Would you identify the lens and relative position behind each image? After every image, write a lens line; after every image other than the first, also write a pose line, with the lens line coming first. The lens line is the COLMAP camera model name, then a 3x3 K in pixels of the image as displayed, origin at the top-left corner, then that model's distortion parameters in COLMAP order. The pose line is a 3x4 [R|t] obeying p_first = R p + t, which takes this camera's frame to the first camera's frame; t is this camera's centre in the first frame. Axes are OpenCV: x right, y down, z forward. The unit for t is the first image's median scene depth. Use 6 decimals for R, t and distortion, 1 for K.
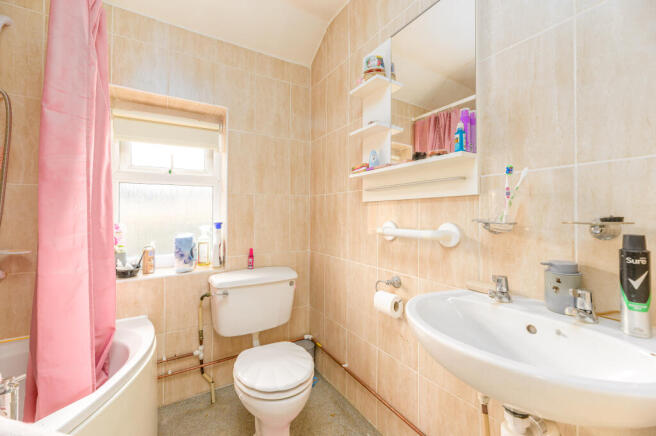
lens RADIAL K [[261.5, 0, 327.6], [0, 261.5, 215.6], [0, 0, 1]] dist [0.003612, 0.000225]
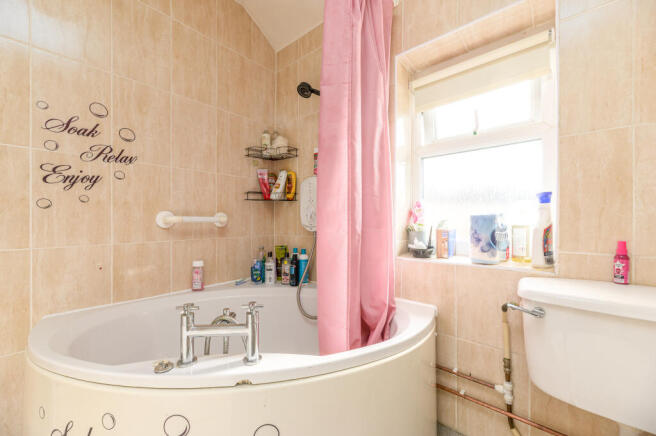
lens RADIAL K [[261.5, 0, 329.2], [0, 261.5, 219.5], [0, 0, 1]] dist [0.003612, 0.000225]
pose [[0.298477, -0.005653, -0.954400, 0.006813], [0.001801, 0.999984, -0.005360, 0.097995], [0.954415, -0.000119, 0.298482, 0.389164]]
